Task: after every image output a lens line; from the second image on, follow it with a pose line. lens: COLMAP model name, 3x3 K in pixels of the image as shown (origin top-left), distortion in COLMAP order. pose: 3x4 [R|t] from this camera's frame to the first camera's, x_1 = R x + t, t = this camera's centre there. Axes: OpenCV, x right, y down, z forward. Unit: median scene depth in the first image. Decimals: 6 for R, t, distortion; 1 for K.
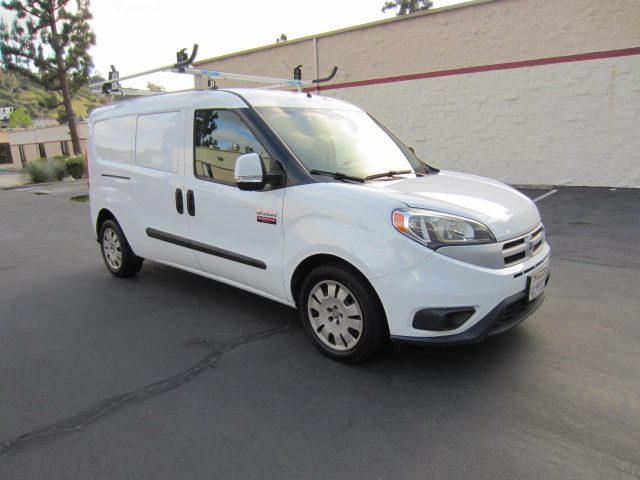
lens RADIAL K [[455.6, 0, 325.6], [0, 455.6, 248.0], [0, 0, 1]] dist [-0.039329, 0.012031]
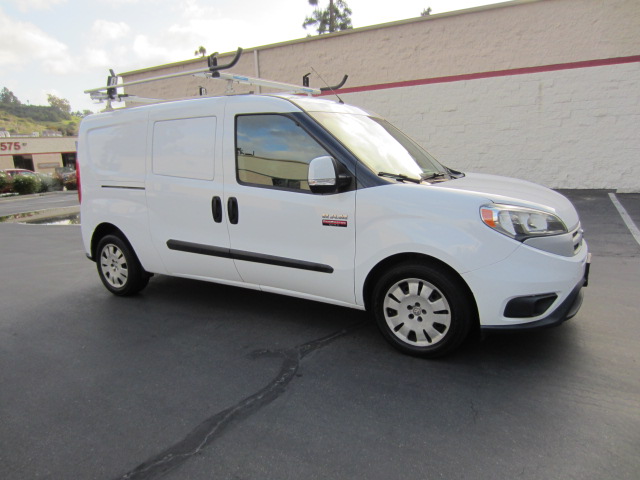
lens RADIAL K [[455.6, 0, 322.0], [0, 455.6, 244.1], [0, 0, 1]] dist [-0.039329, 0.012031]
pose [[0.984644, -0.048003, 0.167847, -0.275395], [0.053892, 0.998075, -0.030705, 0.011689], [-0.166050, 0.039279, 0.985335, 0.018134]]
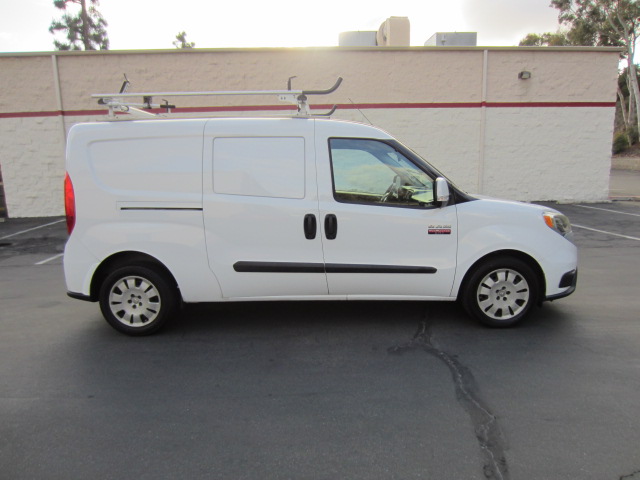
lens RADIAL K [[455.6, 0, 322.1], [0, 455.6, 251.0], [0, 0, 1]] dist [-0.039329, 0.012031]
pose [[0.746413, -0.108345, 0.656604, -0.989651], [0.150407, 0.988593, -0.007854, -0.040444], [-0.648263, 0.104620, 0.754195, 0.242350]]
